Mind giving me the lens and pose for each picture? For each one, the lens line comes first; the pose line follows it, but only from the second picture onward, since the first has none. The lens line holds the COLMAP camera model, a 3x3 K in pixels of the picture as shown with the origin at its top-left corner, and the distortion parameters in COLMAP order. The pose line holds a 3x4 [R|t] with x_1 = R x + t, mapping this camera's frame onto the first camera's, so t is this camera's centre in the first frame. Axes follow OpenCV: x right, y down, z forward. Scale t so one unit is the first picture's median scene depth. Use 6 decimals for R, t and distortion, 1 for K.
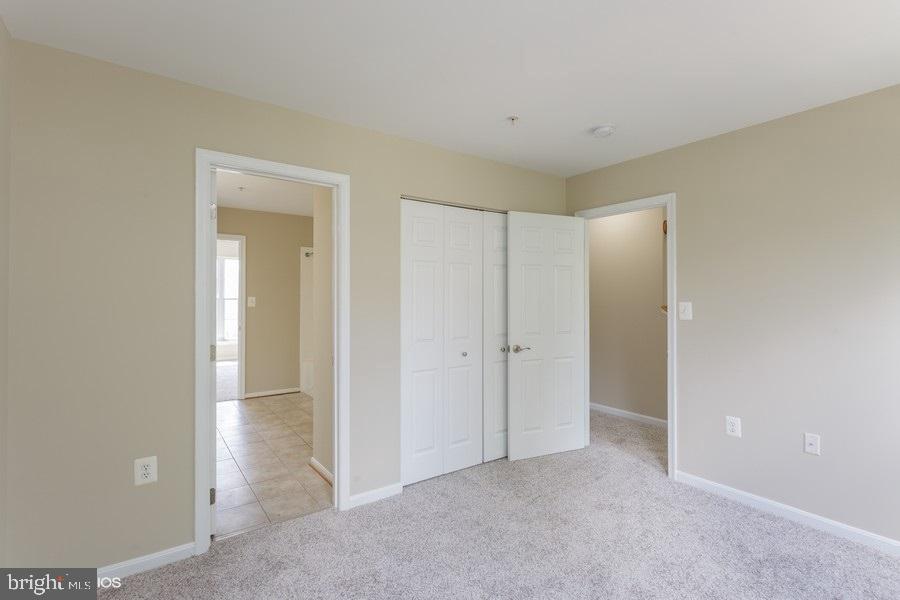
lens RADIAL K [[425.5, 0, 450.0], [0, 425.5, 300.0], [0, 0, 1]] dist [0.000262, -0.000062]
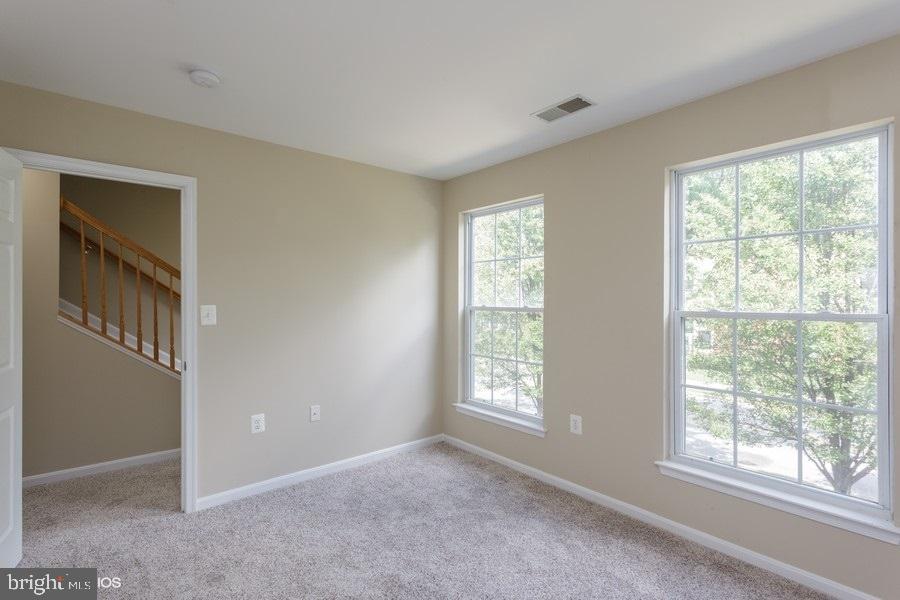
lens RADIAL K [[425.5, 0, 450.0], [0, 425.5, 300.0], [0, 0, 1]] dist [0.000262, -0.000062]
pose [[-0.089468, -0.000534, 0.995990, -0.392060], [0.002756, 0.999996, 0.000784, -0.004842], [-0.995986, 0.002815, -0.089466, 0.588475]]
